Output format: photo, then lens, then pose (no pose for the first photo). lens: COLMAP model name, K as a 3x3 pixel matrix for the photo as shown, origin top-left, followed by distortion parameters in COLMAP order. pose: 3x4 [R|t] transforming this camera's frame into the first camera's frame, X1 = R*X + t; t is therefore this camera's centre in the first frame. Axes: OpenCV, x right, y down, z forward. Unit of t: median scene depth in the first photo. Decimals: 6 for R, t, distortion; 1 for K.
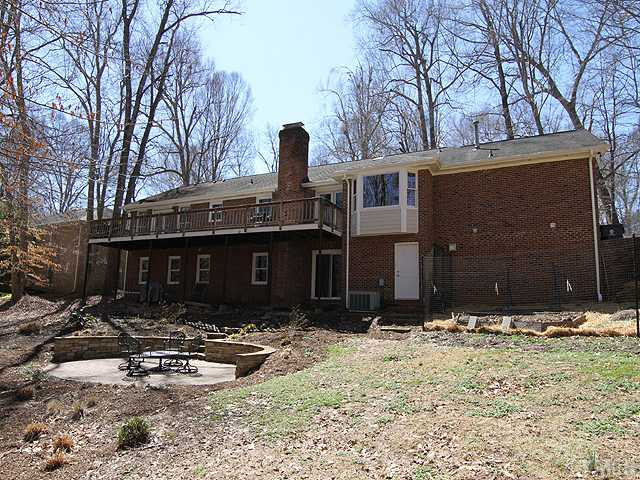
lens RADIAL K [[454.2, 0, 300.7], [0, 454.2, 239.2], [0, 0, 1]] dist [-0.004563, -0.001197]
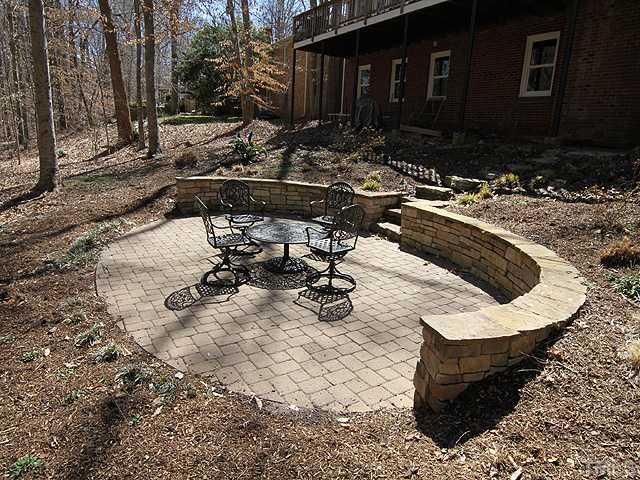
lens RADIAL K [[454.2, 0, 300.7], [0, 454.2, 239.2], [0, 0, 1]] dist [-0.004563, -0.001197]
pose [[0.856873, 0.136141, -0.497226, -0.049368], [0.052827, 0.936236, 0.347379, 0.073987], [0.512813, -0.323927, 0.795043, 0.479908]]
